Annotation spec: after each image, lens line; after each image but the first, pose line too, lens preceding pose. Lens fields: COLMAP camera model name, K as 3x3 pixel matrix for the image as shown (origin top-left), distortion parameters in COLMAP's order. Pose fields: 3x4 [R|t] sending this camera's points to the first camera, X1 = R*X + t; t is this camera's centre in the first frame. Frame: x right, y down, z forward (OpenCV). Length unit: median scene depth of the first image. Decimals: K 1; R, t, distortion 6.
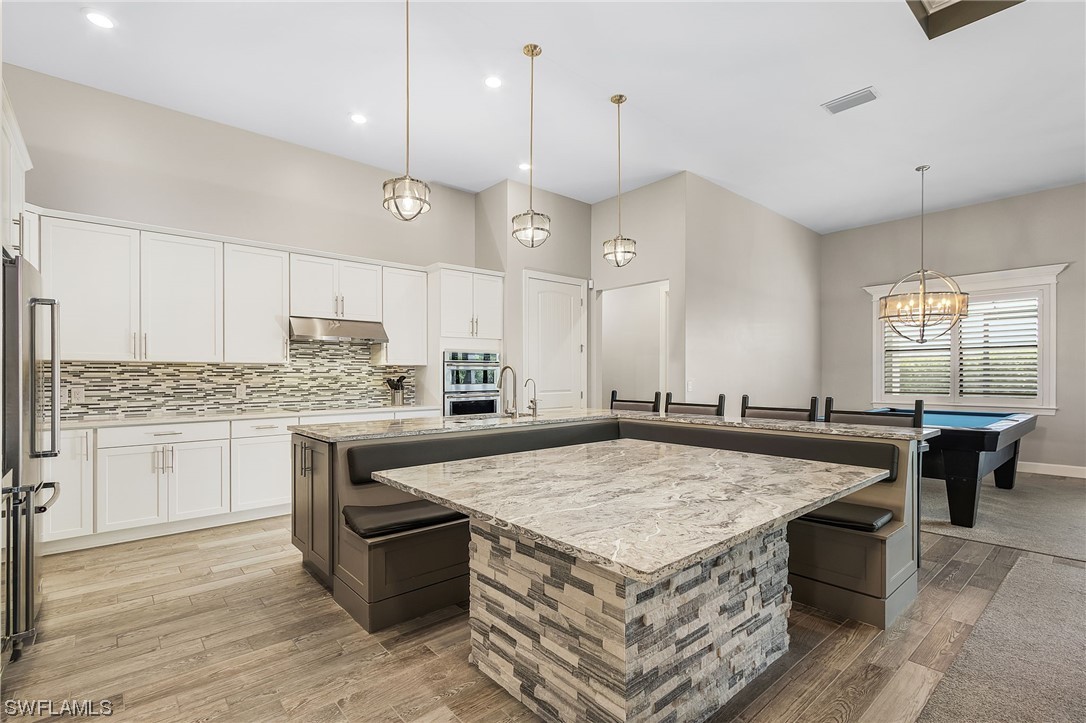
lens RADIAL K [[503.3, 0, 541.8], [0, 503.3, 370.2], [0, 0, 1]] dist [0.004204, 0.000166]
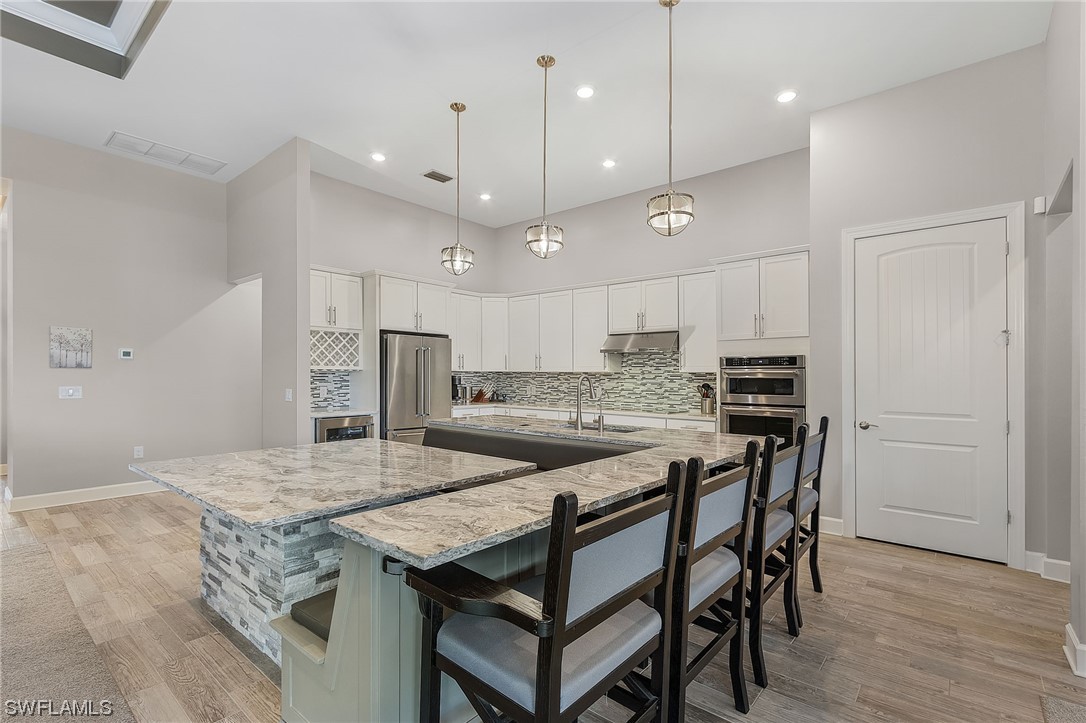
lens RADIAL K [[503.3, 0, 543.1], [0, 503.3, 369.0], [0, 0, 1]] dist [0.004204, 0.000166]
pose [[0.155049, -0.006995, -0.987882, 0.690454], [0.003908, 0.999971, -0.006468, -0.011954], [0.987899, -0.002858, 0.155072, 0.602338]]
